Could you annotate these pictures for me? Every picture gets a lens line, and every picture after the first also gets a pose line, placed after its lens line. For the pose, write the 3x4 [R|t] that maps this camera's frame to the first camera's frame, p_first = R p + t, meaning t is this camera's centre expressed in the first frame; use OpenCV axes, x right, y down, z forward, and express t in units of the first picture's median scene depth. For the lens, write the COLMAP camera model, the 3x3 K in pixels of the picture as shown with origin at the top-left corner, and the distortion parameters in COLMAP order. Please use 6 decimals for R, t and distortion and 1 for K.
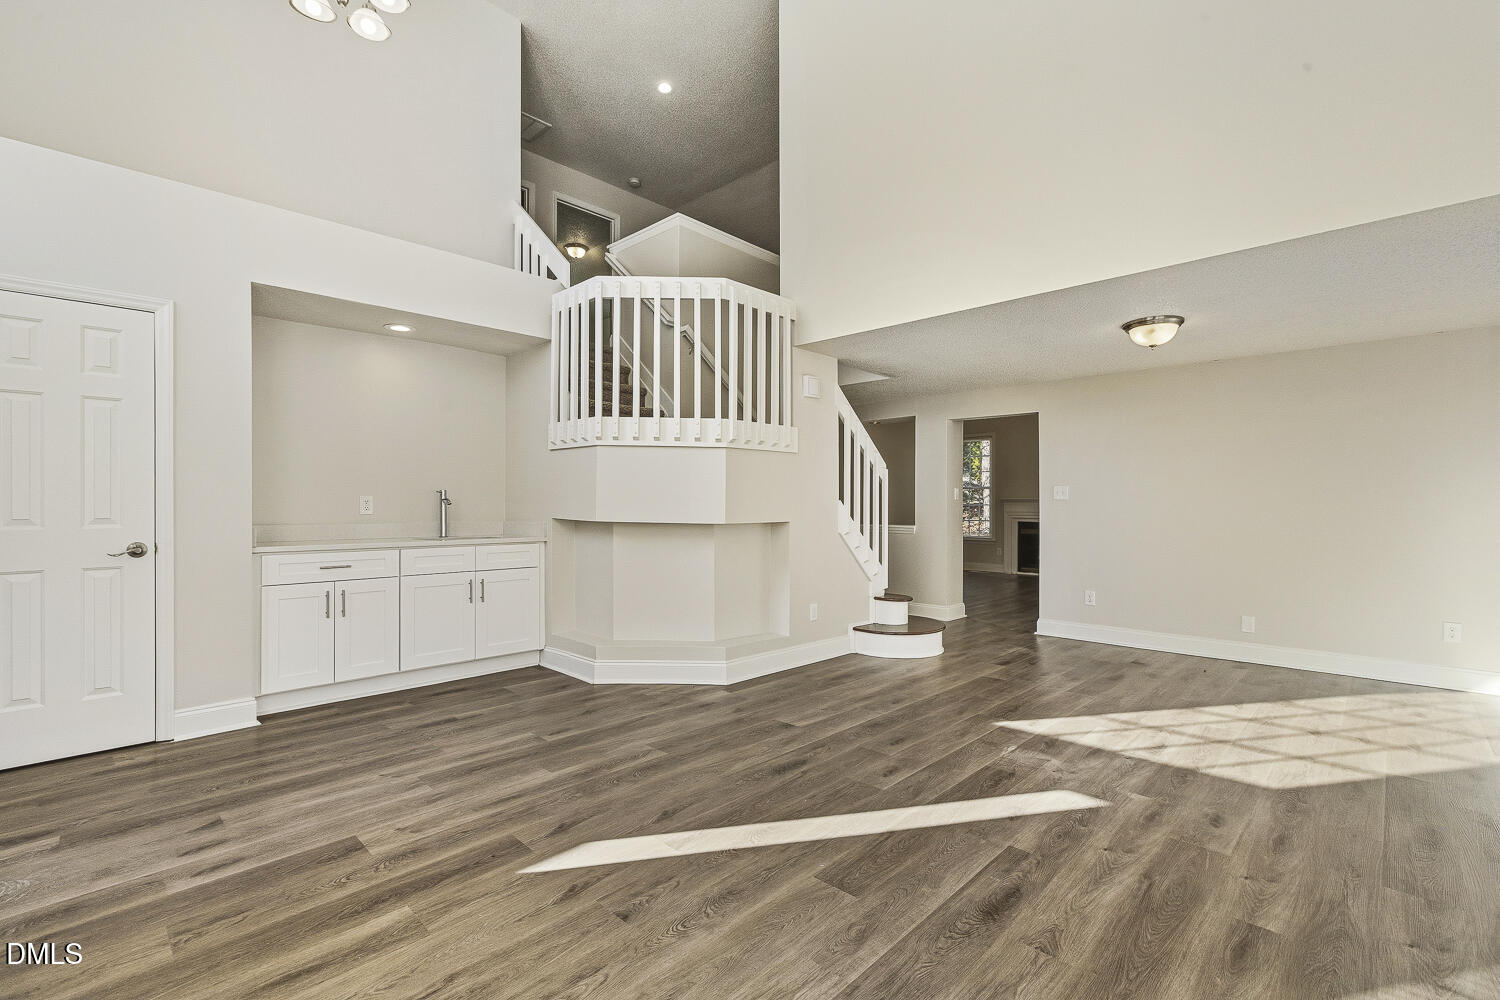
lens RADIAL K [[673.6, 0, 748.7], [0, 673.6, 502.8], [0, 0, 1]] dist [-0.003703, -0.000902]
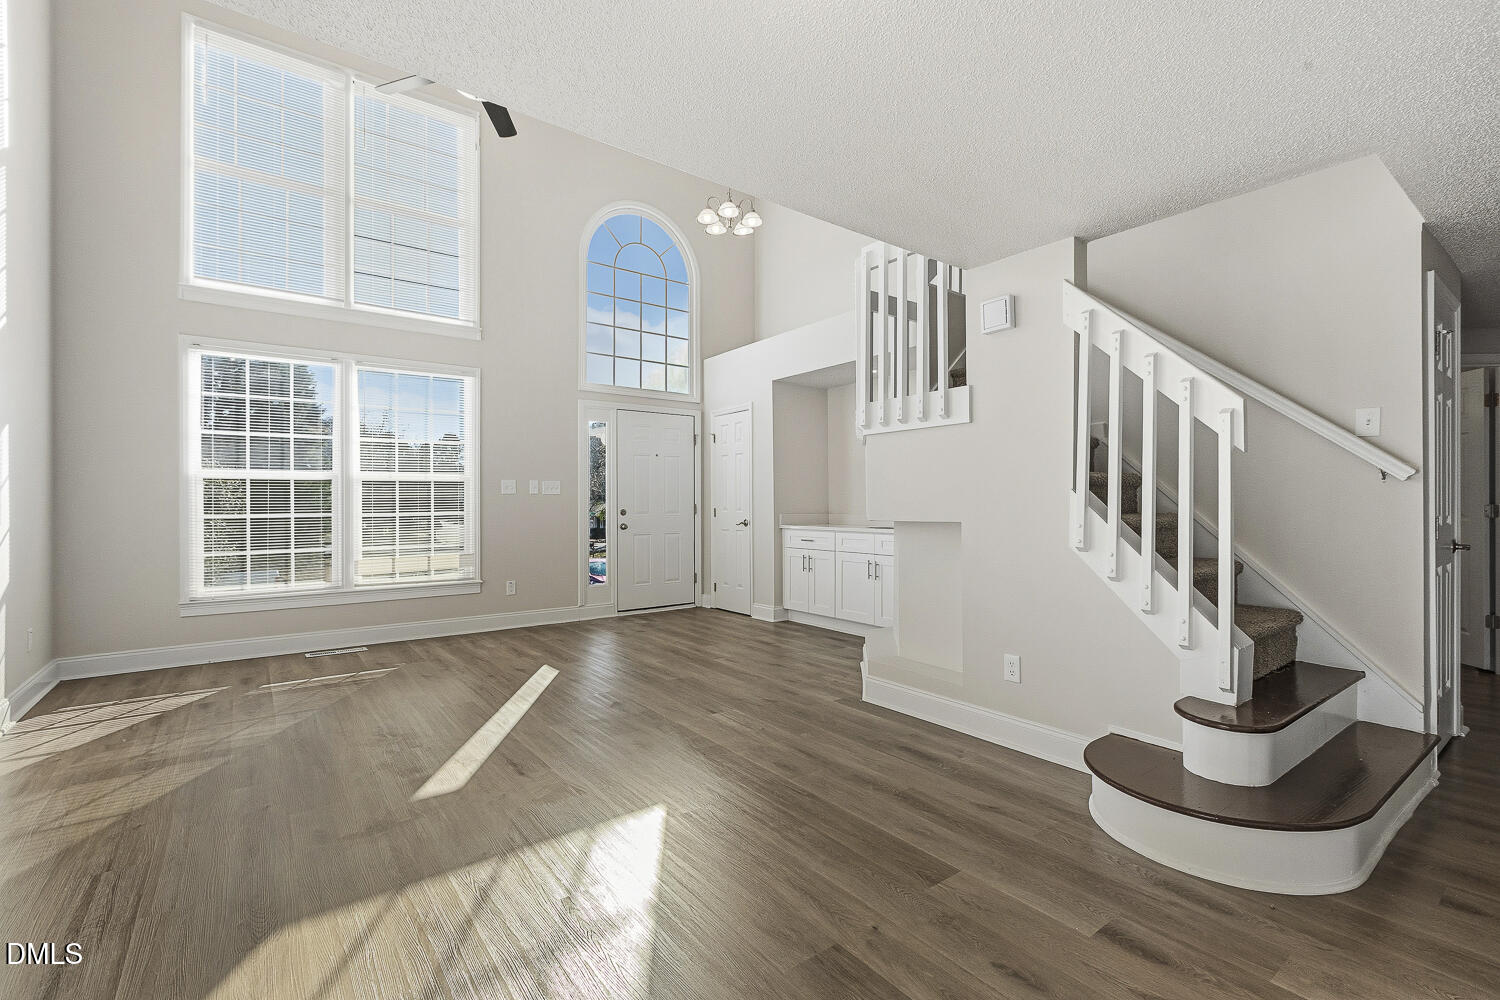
lens RADIAL K [[673.6, 0, 757.6], [0, 673.6, 496.1], [0, 0, 1]] dist [-0.003703, -0.000902]
pose [[-0.153704, -0.011870, -0.988046, 0.916830], [0.005239, 0.999904, -0.012828, 0.009717], [0.988103, -0.007148, -0.153627, 1.045359]]
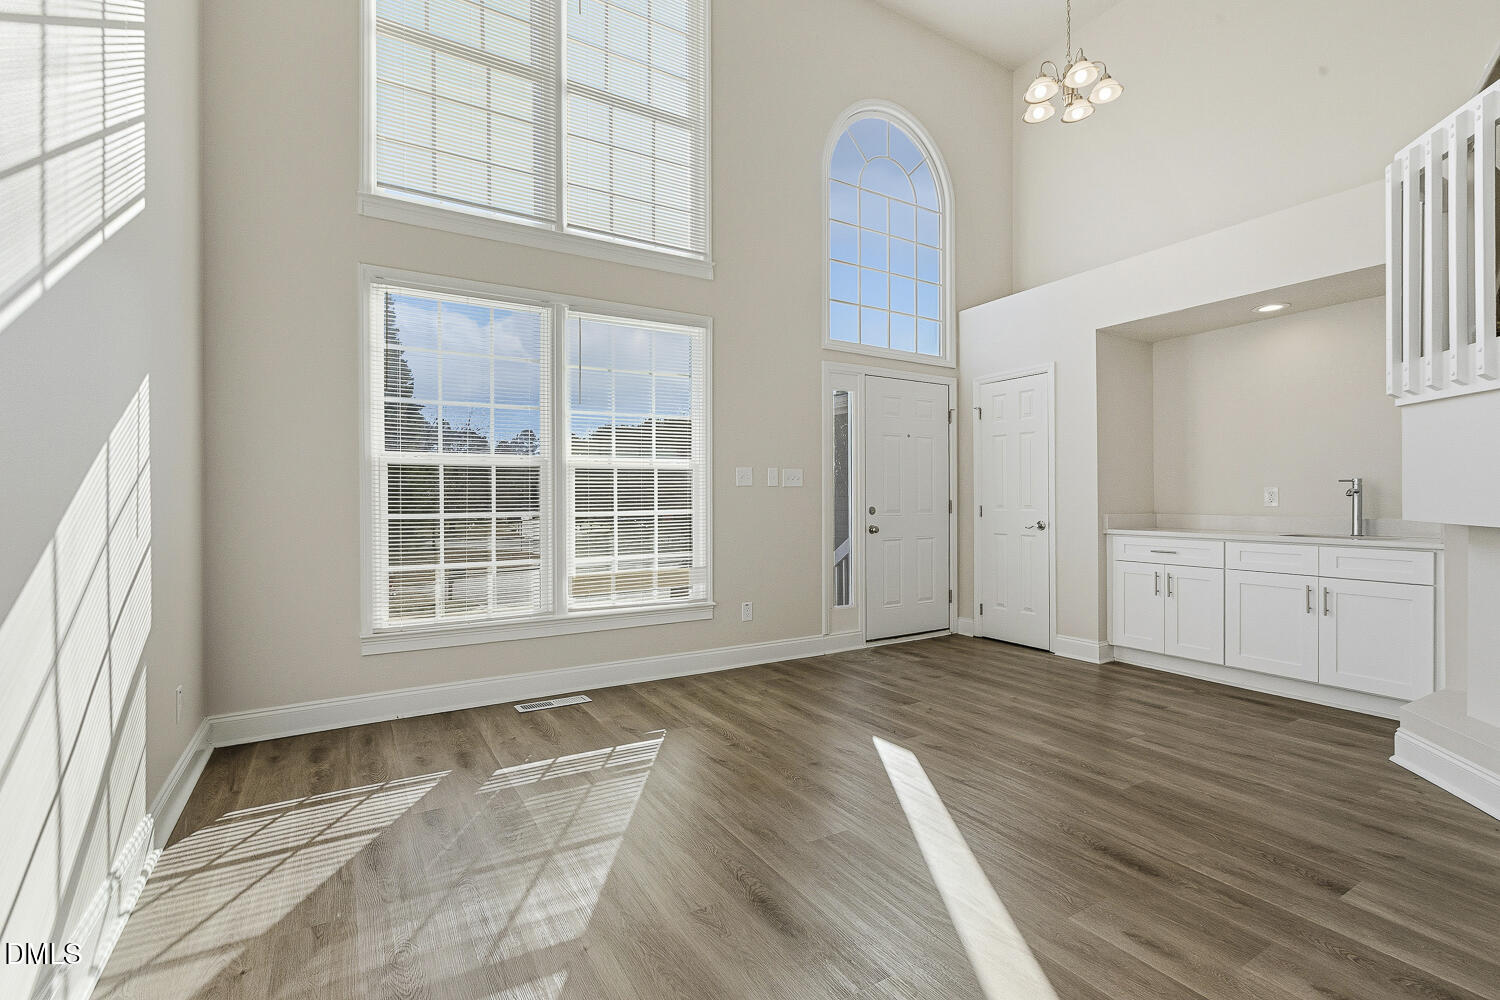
lens RADIAL K [[673.6, 0, 742.0], [0, 673.6, 497.2], [0, 0, 1]] dist [-0.003703, -0.000902]
pose [[-0.259876, -0.001865, -0.965640, 0.615407], [0.003162, 0.999991, -0.002782, 0.004507], [0.965637, -0.003776, -0.259868, 0.566724]]
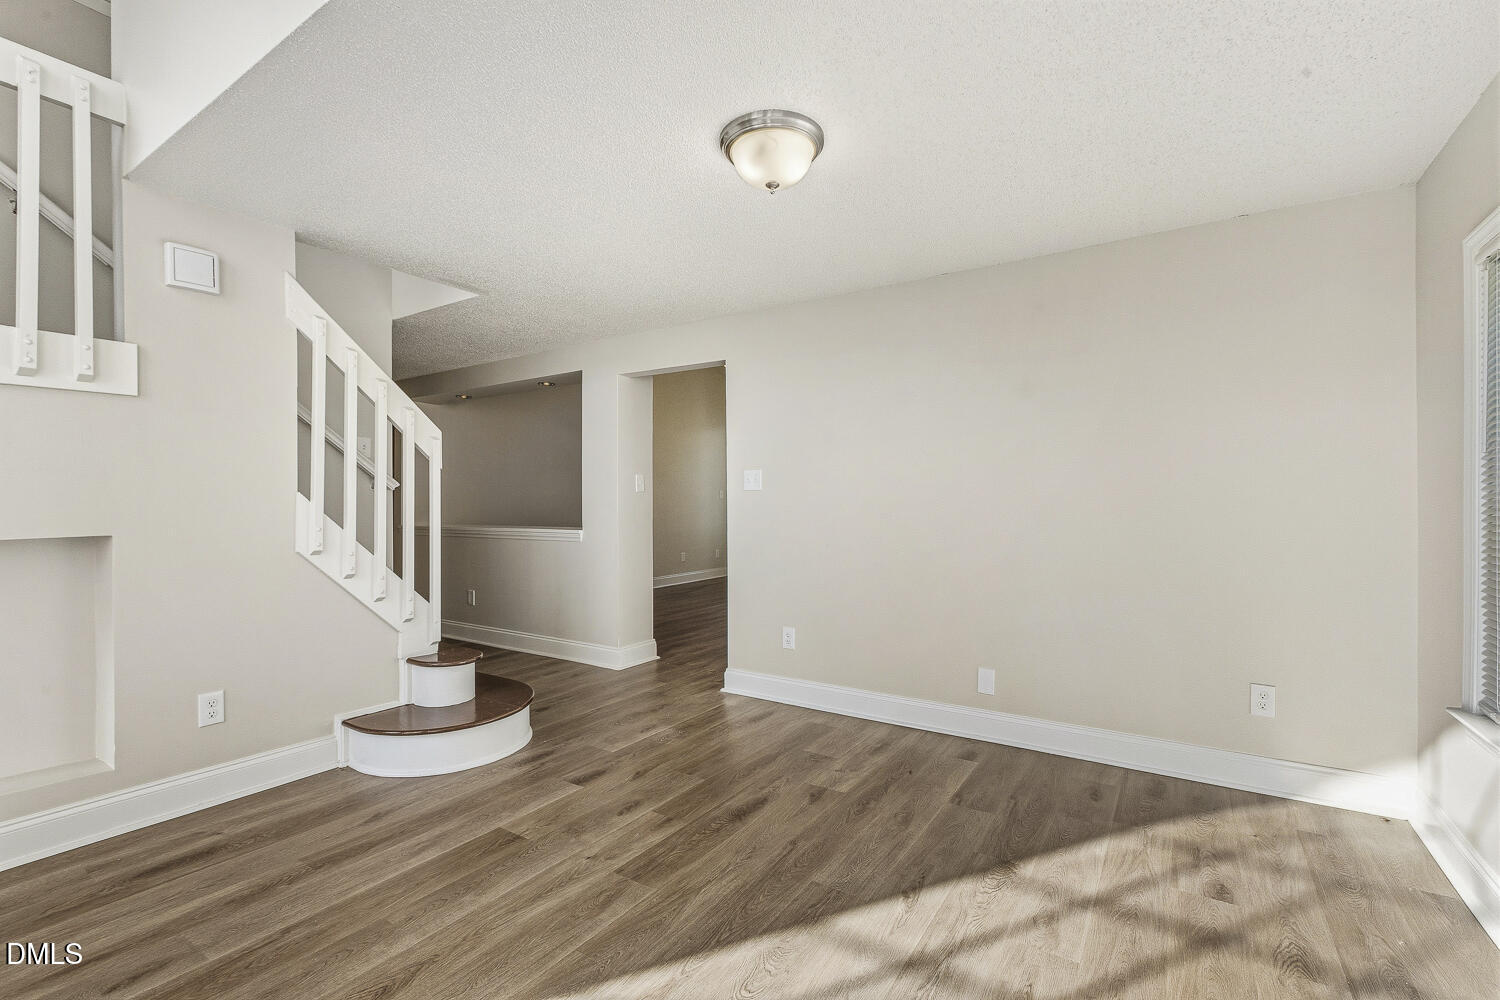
lens RADIAL K [[673.6, 0, 750.5], [0, 673.6, 512.1], [0, 0, 1]] dist [-0.003703, -0.000902]
pose [[0.981586, -0.008740, 0.190822, 0.493267], [0.004929, 0.999779, 0.020435, 0.003591], [-0.190958, -0.019119, 0.981412, 0.510782]]
